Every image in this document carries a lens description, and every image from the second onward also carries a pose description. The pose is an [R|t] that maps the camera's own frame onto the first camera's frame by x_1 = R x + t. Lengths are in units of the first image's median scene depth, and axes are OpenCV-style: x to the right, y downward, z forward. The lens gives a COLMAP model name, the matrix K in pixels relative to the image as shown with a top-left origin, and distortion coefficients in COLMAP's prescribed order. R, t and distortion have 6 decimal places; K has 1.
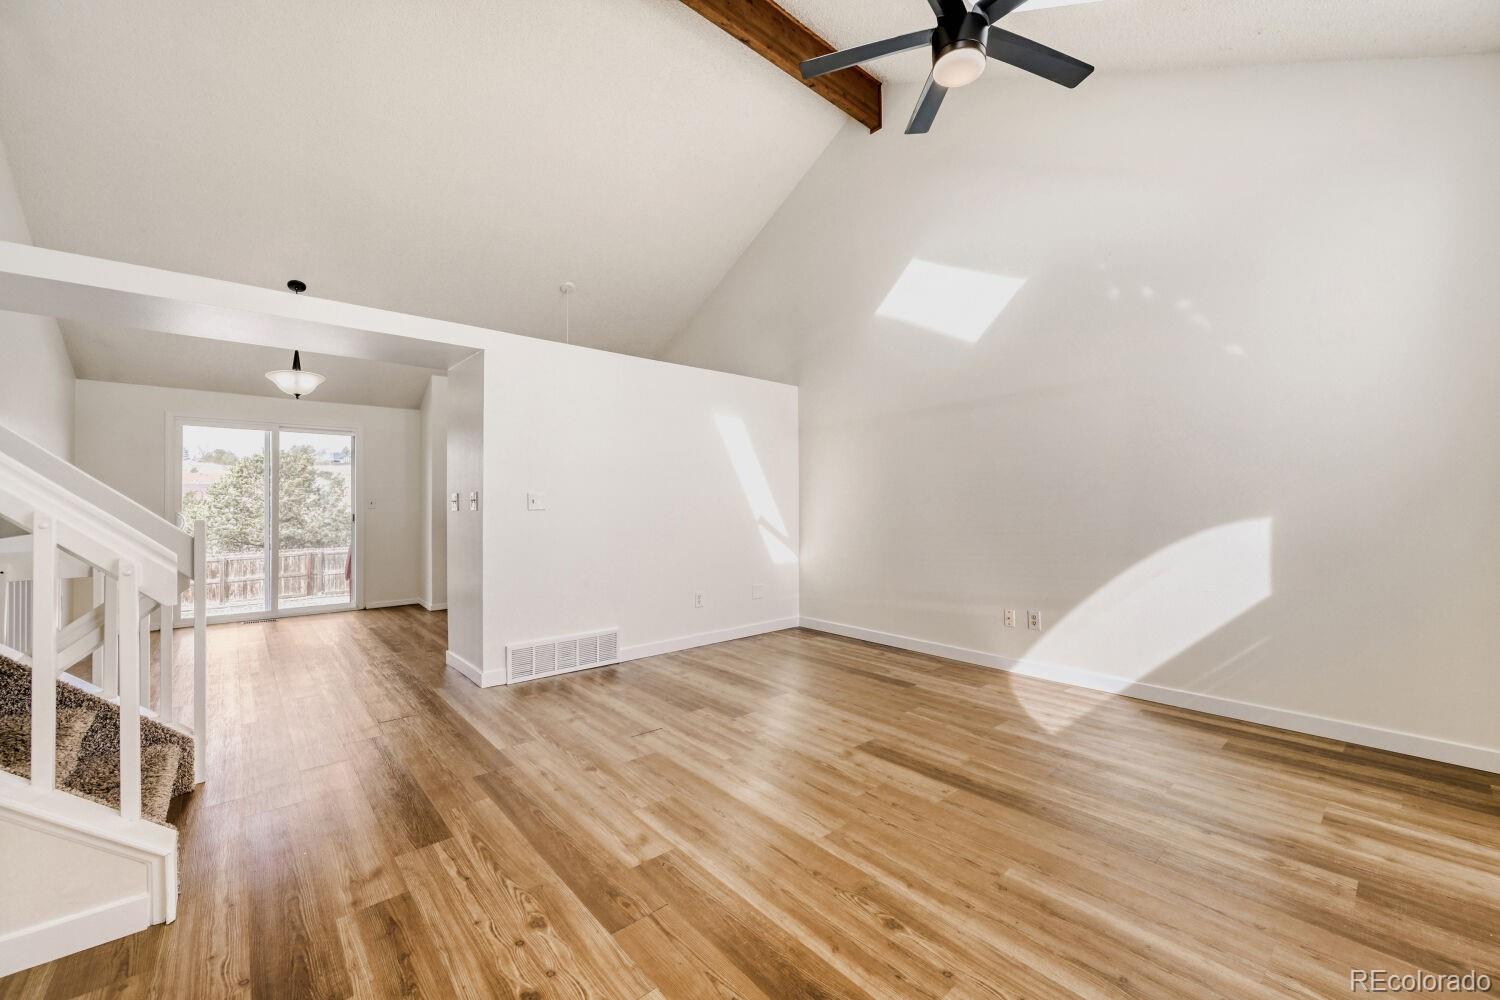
lens RADIAL K [[593.8, 0, 750.0], [0, 593.8, 500.0], [0, 0, 1]] dist [-0.000788, -0.000070]
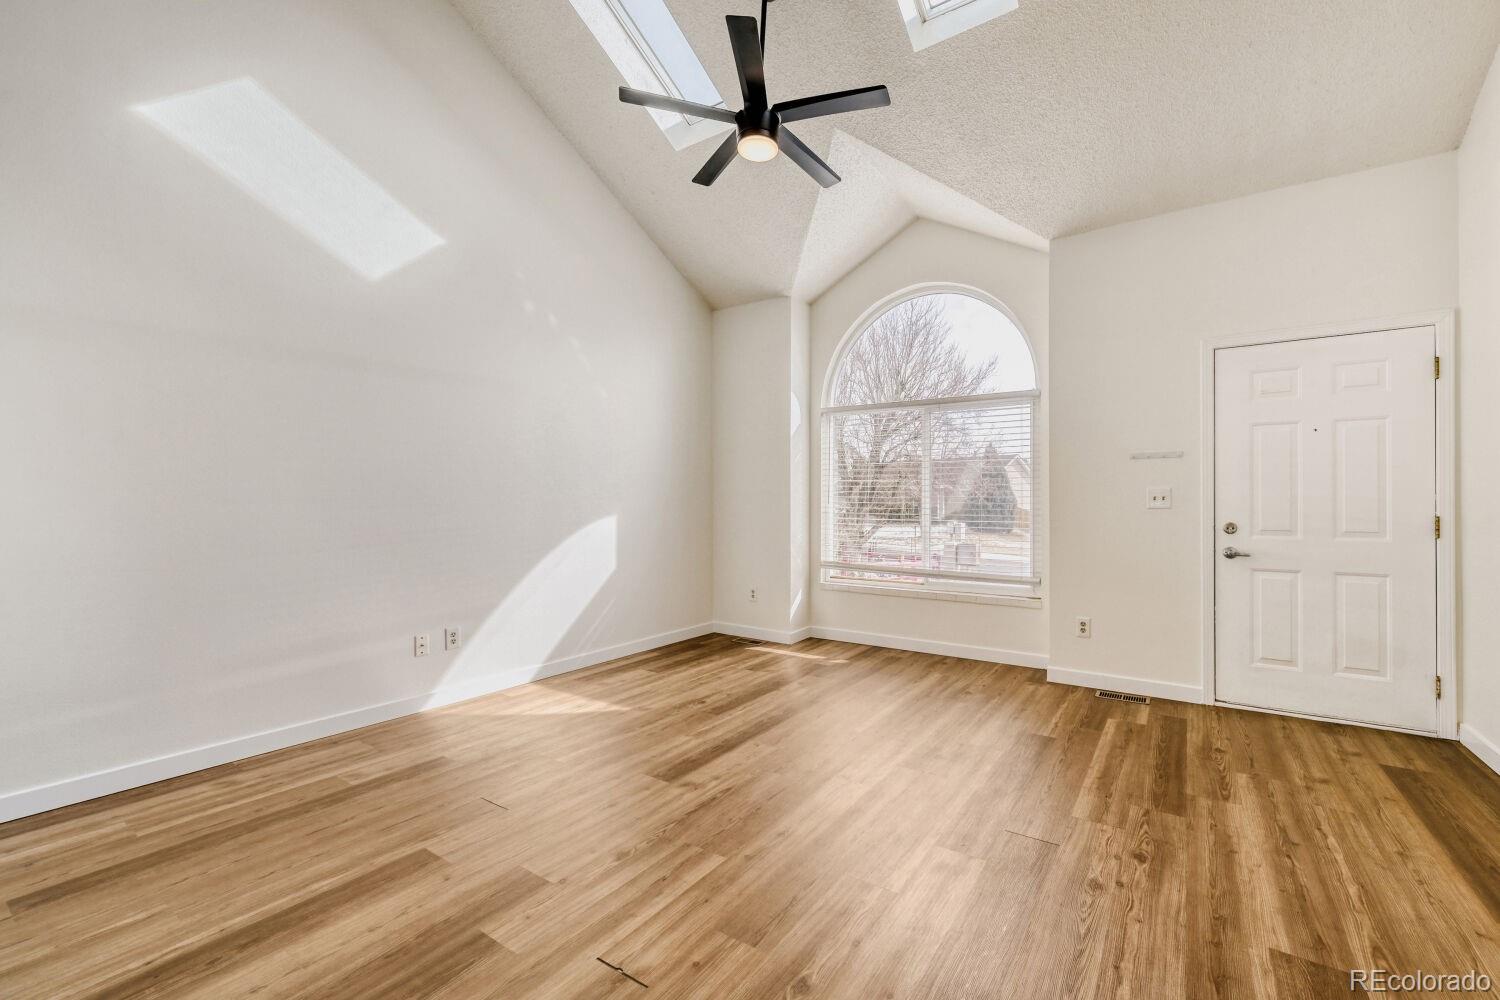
lens RADIAL K [[607.5, 0, 819.4], [0, 607.5, 495.8], [0, 0, 1]] dist [-0.000184, -0.000017]
pose [[-0.303167, 0.017829, 0.952771, -0.733977], [-0.008963, 0.999727, -0.021560, 0.012714], [-0.952895, -0.015076, -0.302925, 1.047949]]
